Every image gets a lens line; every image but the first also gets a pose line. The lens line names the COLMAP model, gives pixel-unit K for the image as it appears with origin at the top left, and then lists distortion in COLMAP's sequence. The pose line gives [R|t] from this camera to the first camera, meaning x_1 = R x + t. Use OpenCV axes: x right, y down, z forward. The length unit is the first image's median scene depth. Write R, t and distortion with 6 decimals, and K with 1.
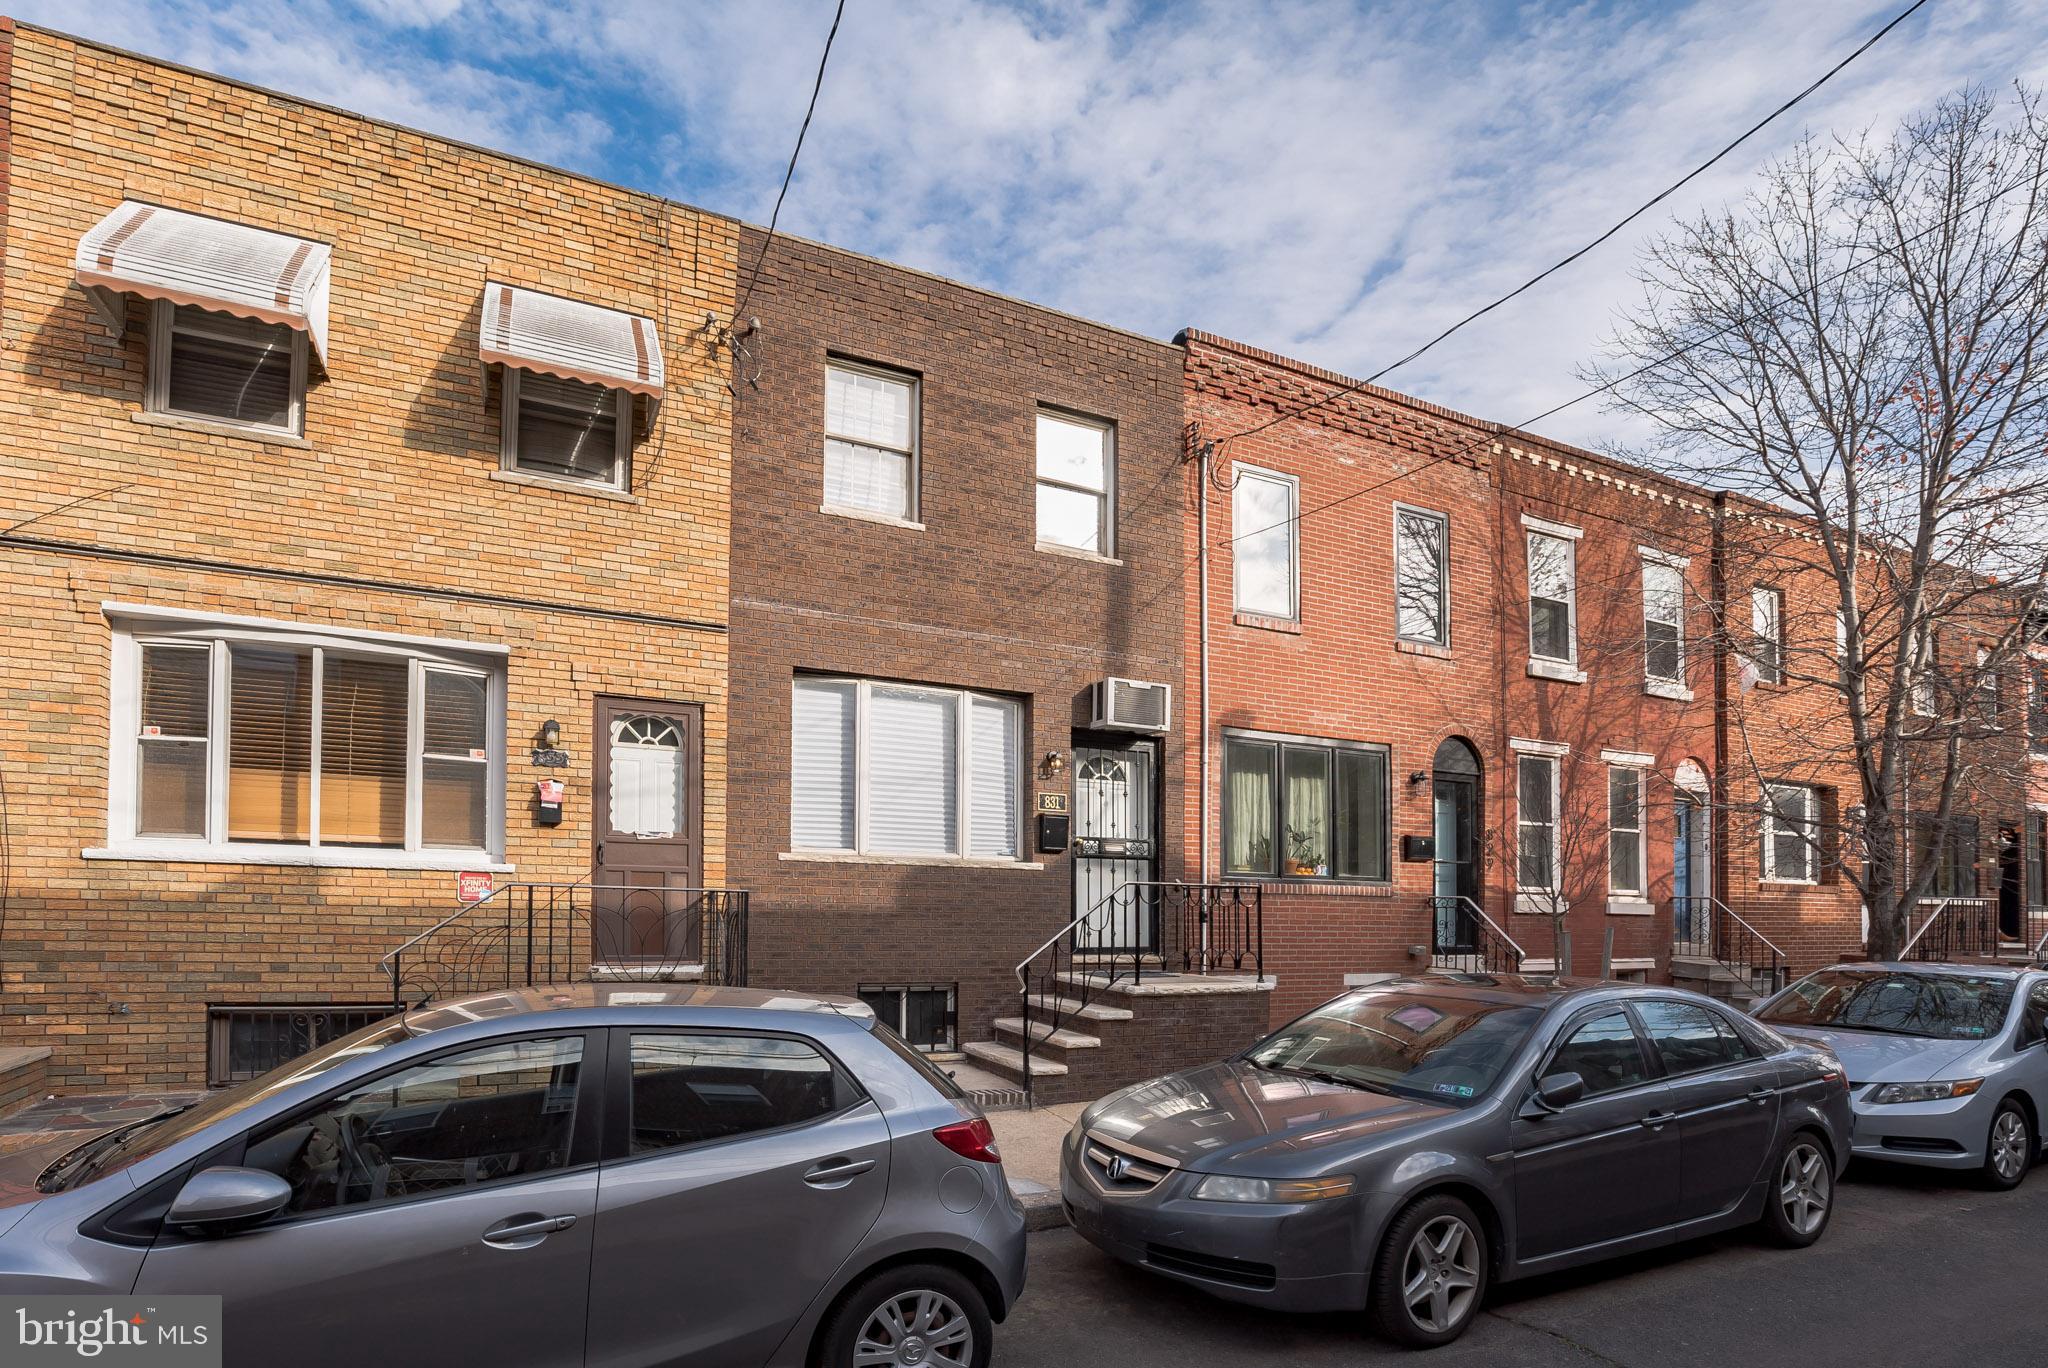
lens RADIAL K [[1021.6, 0, 1061.3], [0, 1021.6, 891.1], [0, 0, 1]] dist [-0.000882, -0.000848]
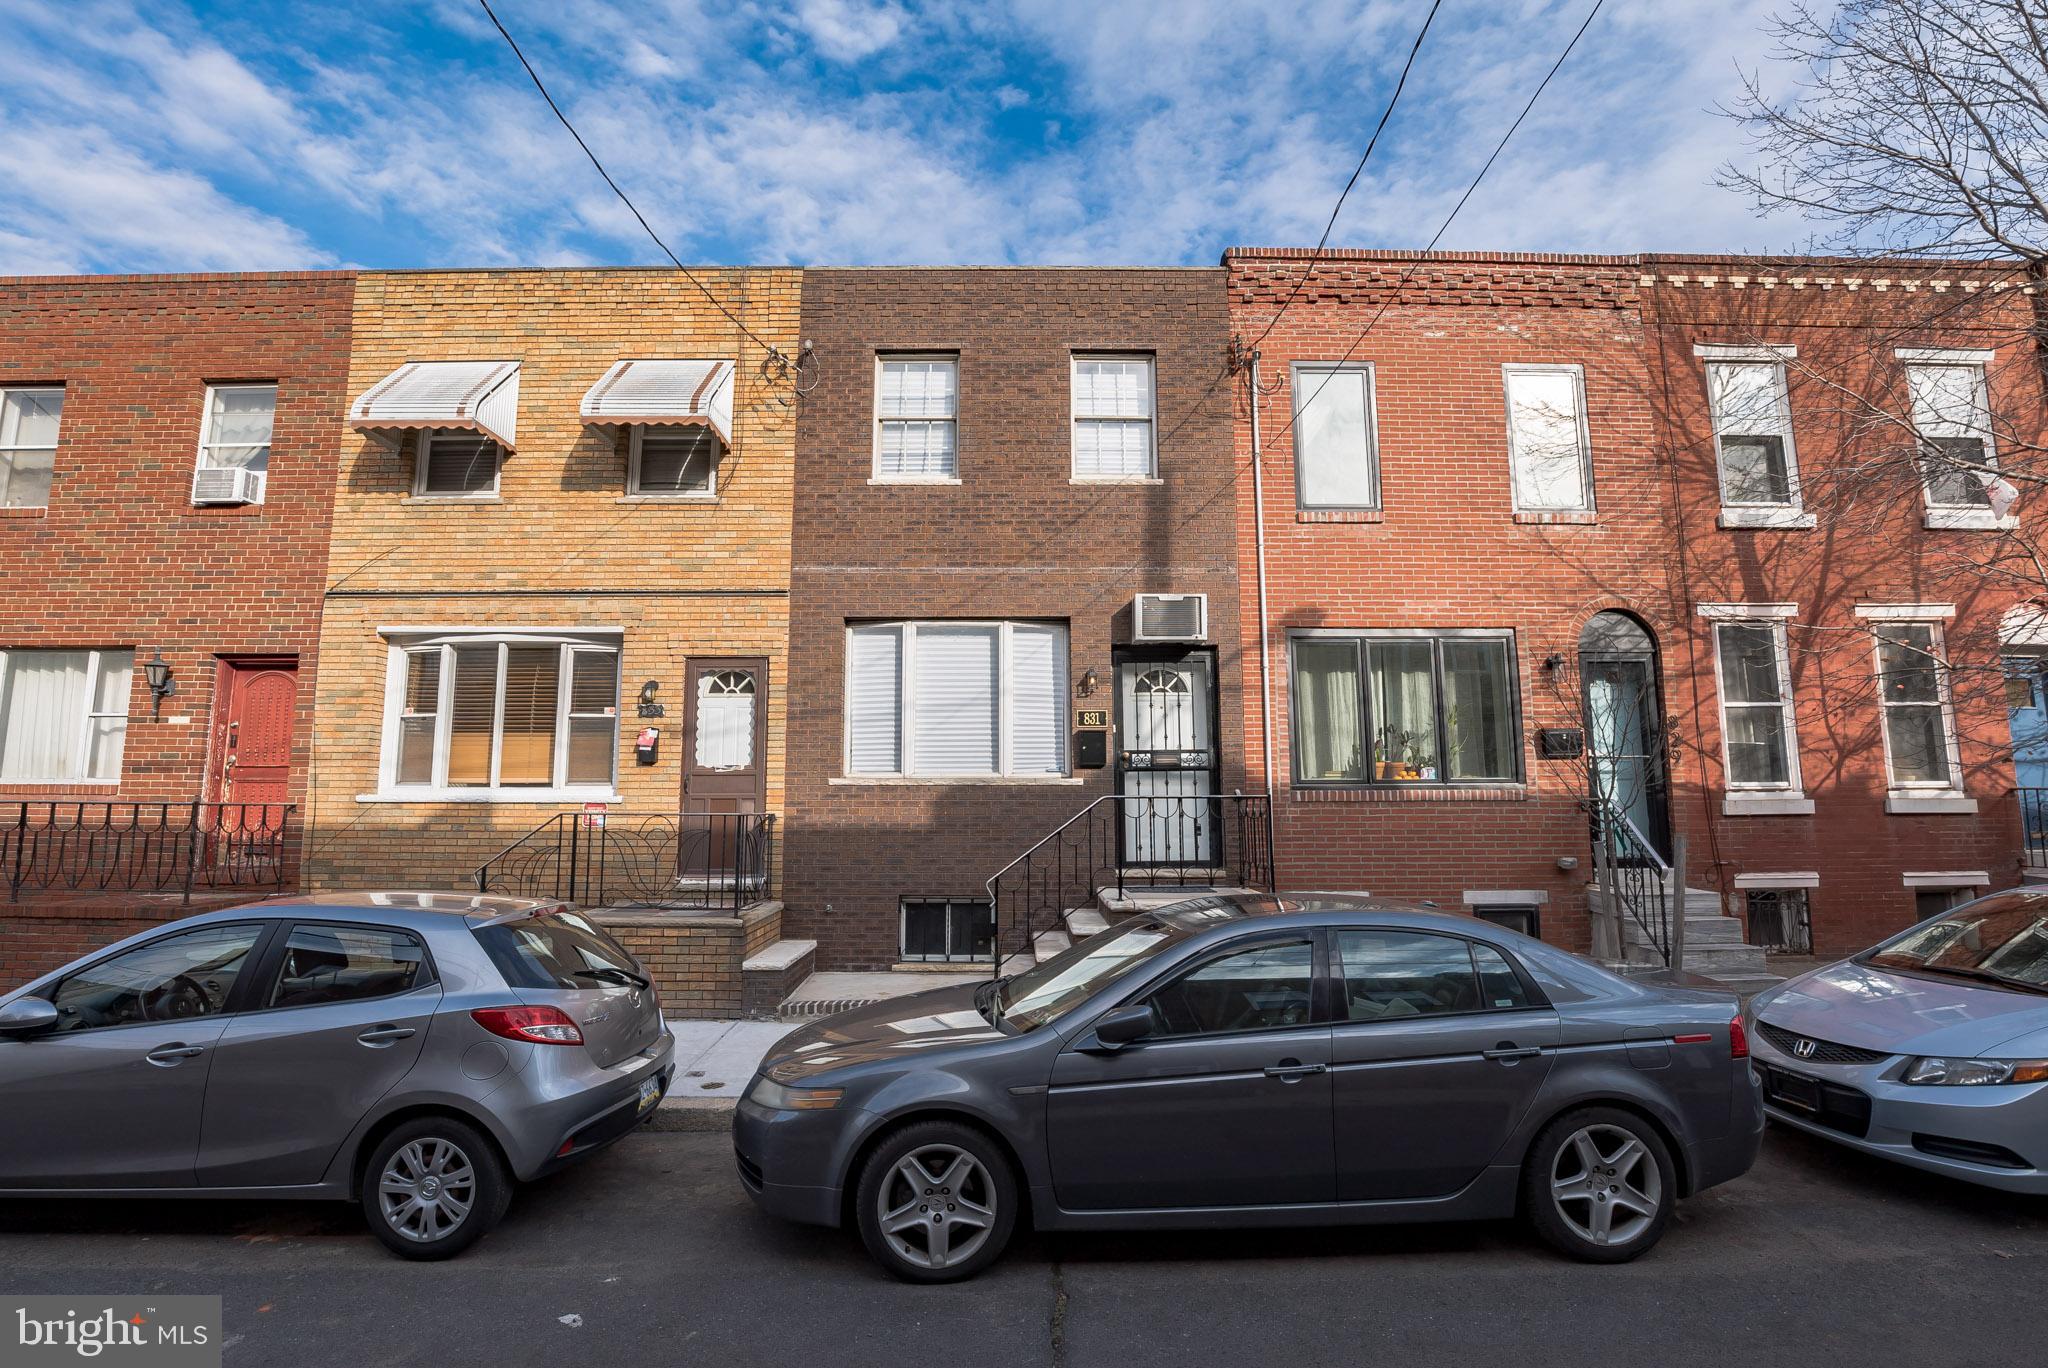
lens RADIAL K [[1007.5, 0, 1089.5], [0, 1007.5, 688.3], [0, 0, 1]] dist [-0.001417, -0.000708]
pose [[0.912610, -0.070497, -0.402707, 0.442353], [0.026521, 0.993154, -0.113758, -0.001599], [0.407970, 0.093137, 0.908232, 0.078323]]
